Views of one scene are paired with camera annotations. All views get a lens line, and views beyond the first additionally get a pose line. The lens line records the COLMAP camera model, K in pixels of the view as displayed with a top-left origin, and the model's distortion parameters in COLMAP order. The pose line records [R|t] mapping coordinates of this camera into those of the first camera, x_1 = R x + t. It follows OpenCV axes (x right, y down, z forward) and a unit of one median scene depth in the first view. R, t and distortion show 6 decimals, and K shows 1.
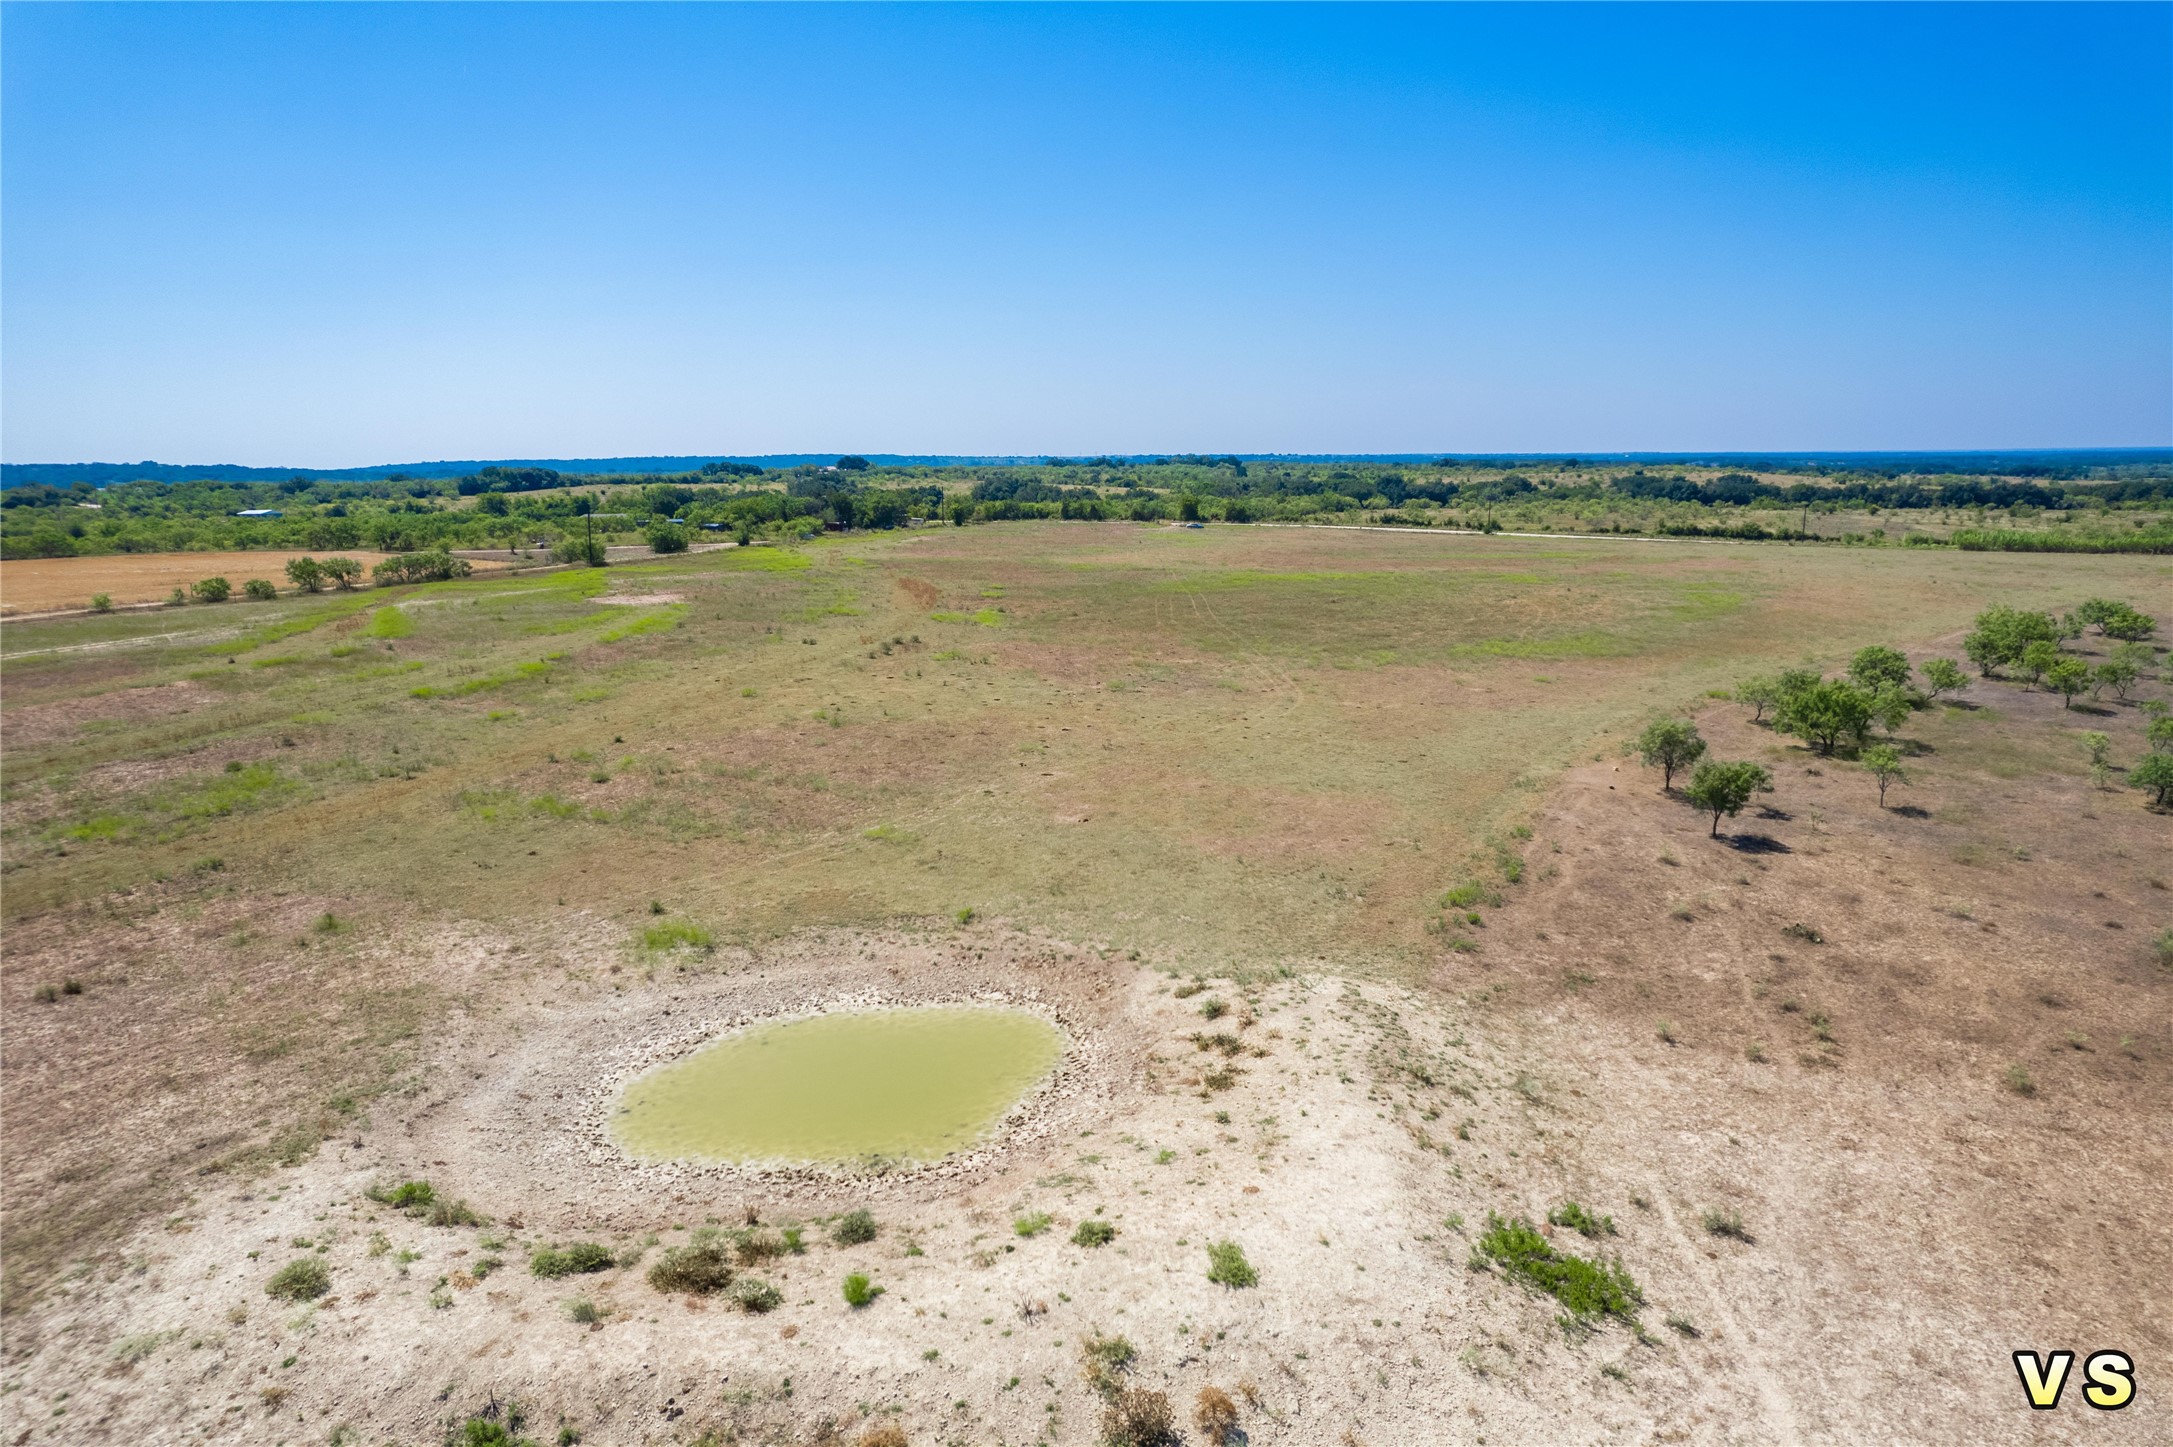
lens RADIAL K [[1401.0, 0, 1085.2], [0, 1401.0, 725.4], [0, 0, 1]] dist [-0.063772, 0.055987]
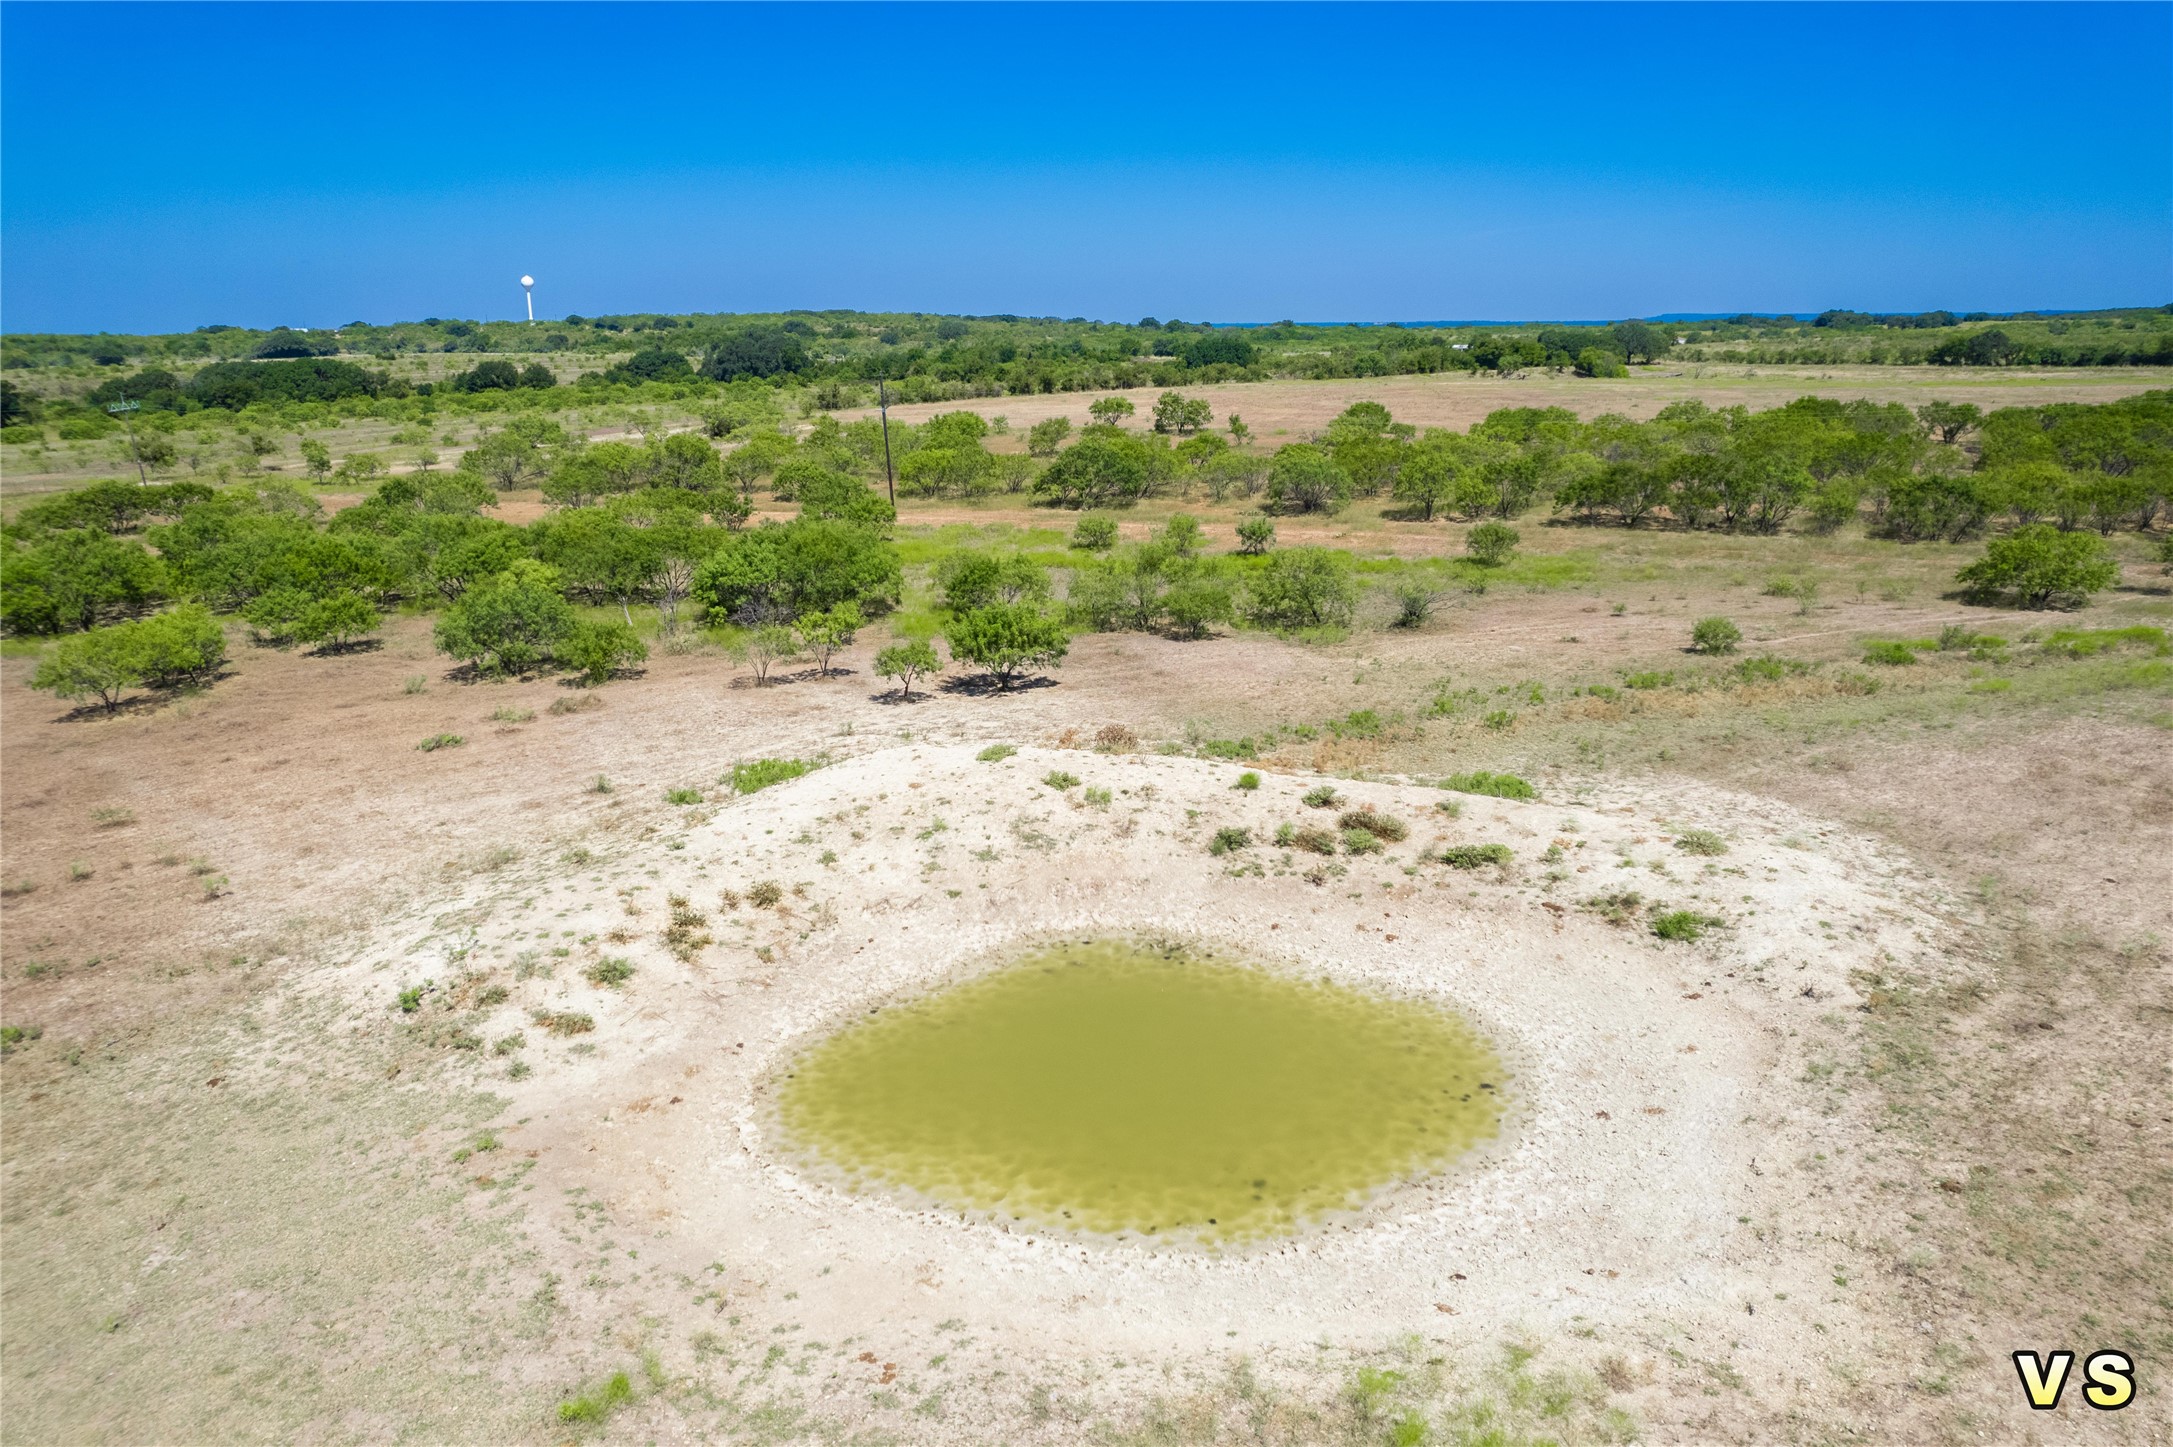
lens RADIAL K [[1401.0, 0, 1082.9], [0, 1401.0, 736.5], [0, 0, 1]] dist [-0.063772, 0.055987]
pose [[-0.904534, -0.100241, 0.414451, -0.523092], [0.105258, 0.889403, 0.444841, -0.233708], [-0.413205, 0.445999, -0.793944, 1.926768]]
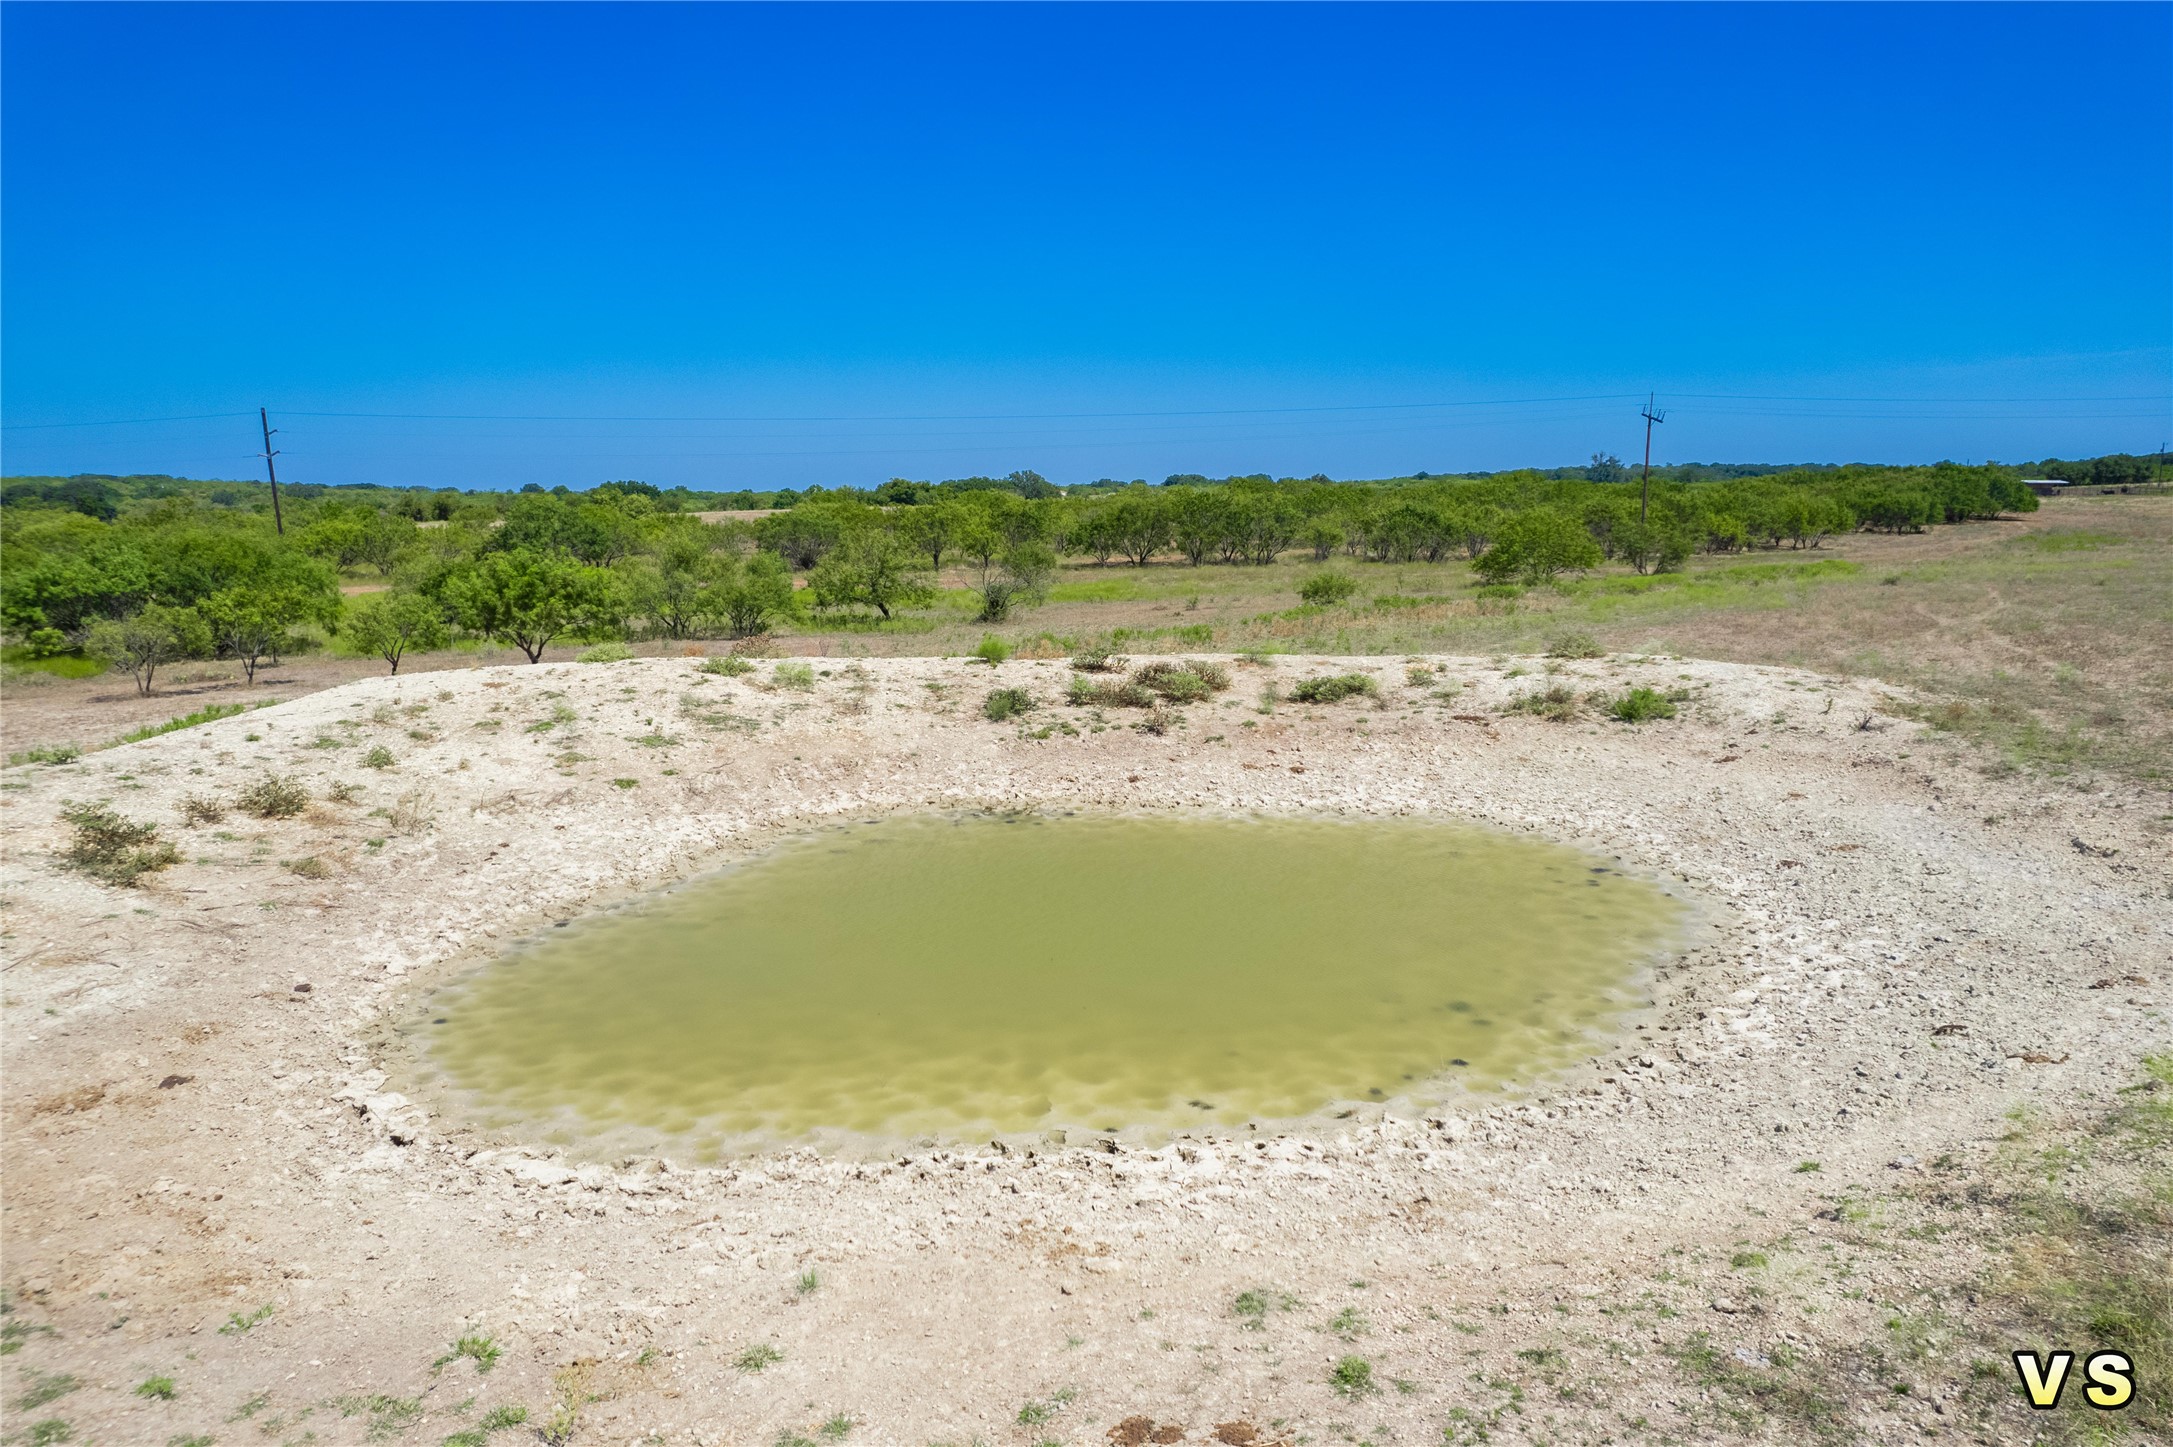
lens RADIAL K [[1401.0, 0, 1095.5], [0, 1401.0, 719.8], [0, 0, 1]] dist [-0.063772, 0.055987]
pose [[-0.999796, 0.016782, 0.011207, -0.223748], [0.019643, 0.936641, 0.349741, 0.094430], [-0.004628, 0.349890, -0.936780, 1.757972]]
